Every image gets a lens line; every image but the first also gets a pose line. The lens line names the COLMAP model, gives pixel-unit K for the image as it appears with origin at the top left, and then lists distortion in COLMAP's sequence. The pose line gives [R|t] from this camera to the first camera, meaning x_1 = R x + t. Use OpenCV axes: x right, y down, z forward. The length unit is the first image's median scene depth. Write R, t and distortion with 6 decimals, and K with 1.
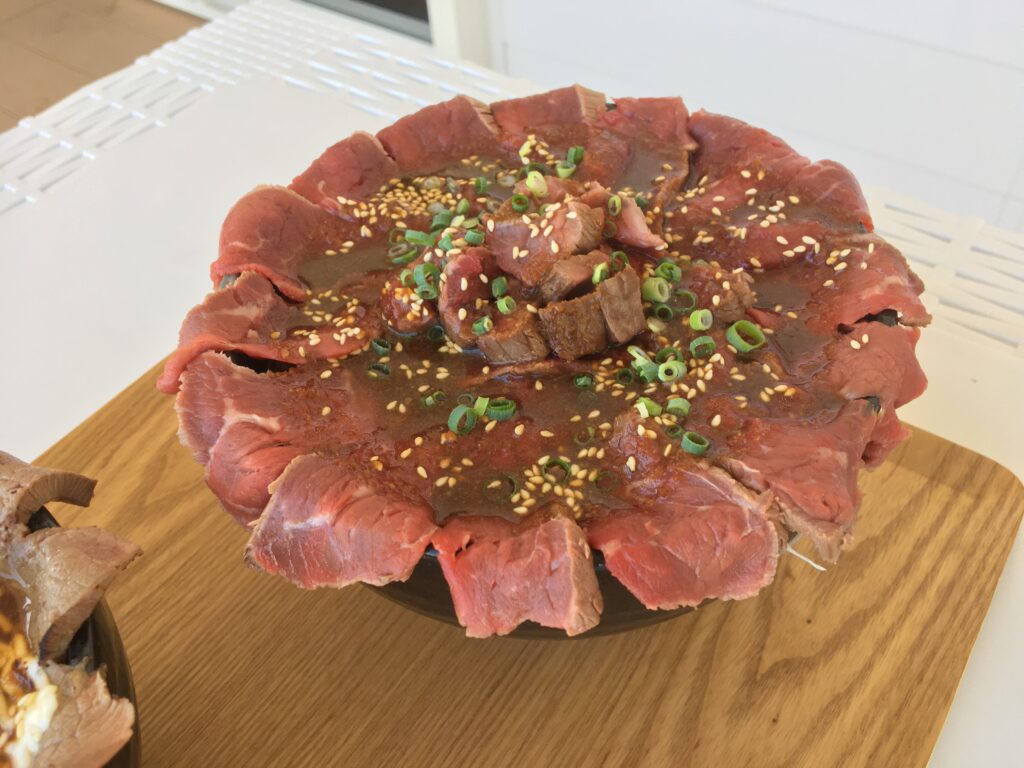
lens RADIAL K [[861.8, 0, 512.0], [0, 861.8, 384.0], [0, 0, 1]] dist [0.082261, -0.152166]
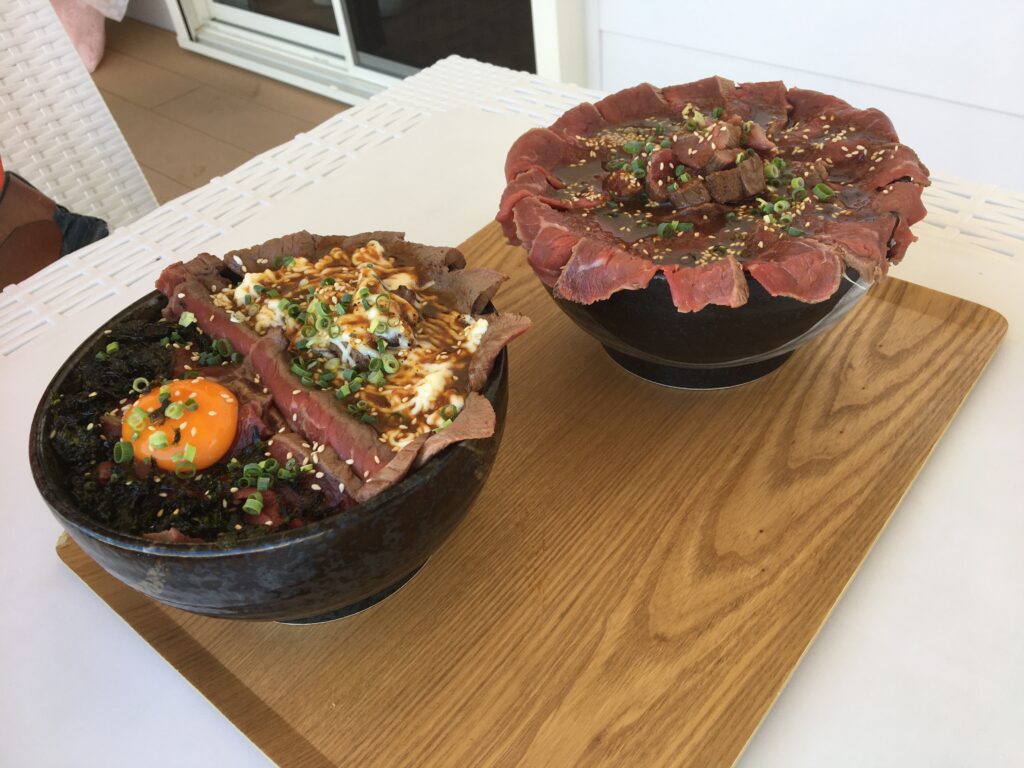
lens RADIAL K [[847.5, 0, 512.0], [0, 847.5, 384.0], [0, 0, 1]] dist [0.084647, -0.156046]
pose [[0.996126, 0.020869, -0.085424, -0.198283], [-0.028454, 0.995665, -0.088552, 0.484341], [0.083206, 0.090639, 0.992402, -0.722706]]
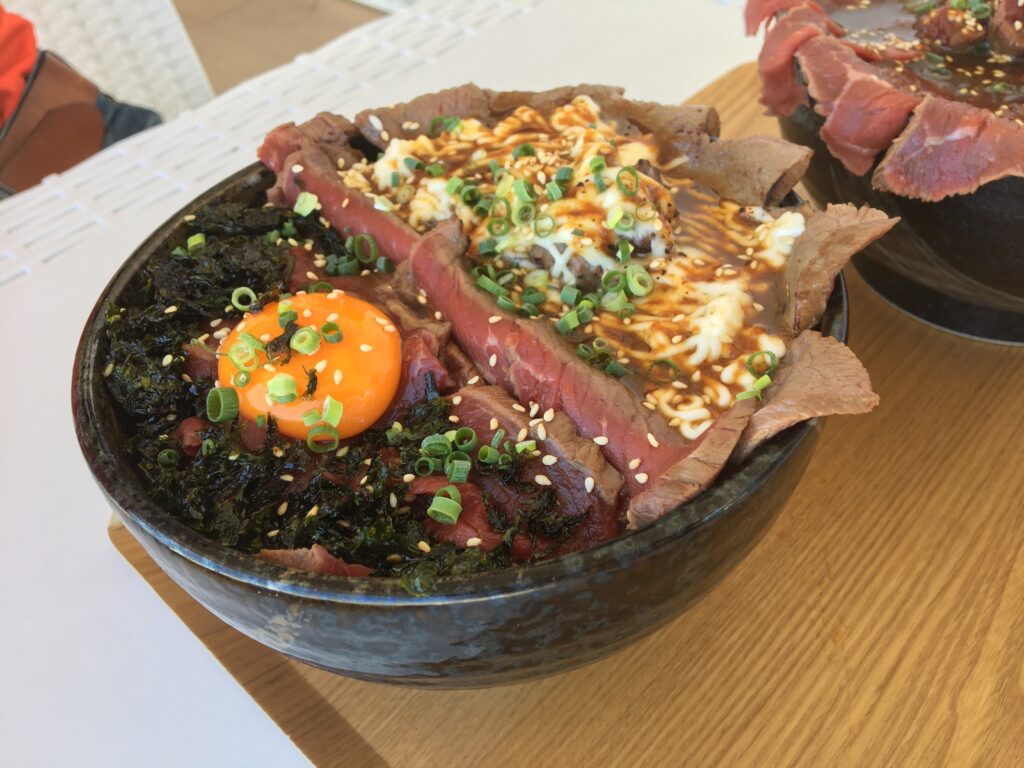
lens RADIAL K [[861.8, 0, 512.0], [0, 861.8, 384.0], [0, 0, 1]] dist [0.082261, -0.152166]
pose [[0.989243, 0.071235, -0.127767, -0.534955], [-0.075077, 0.996852, -0.025500, 0.469922], [0.125548, 0.034818, 0.991476, -0.227187]]
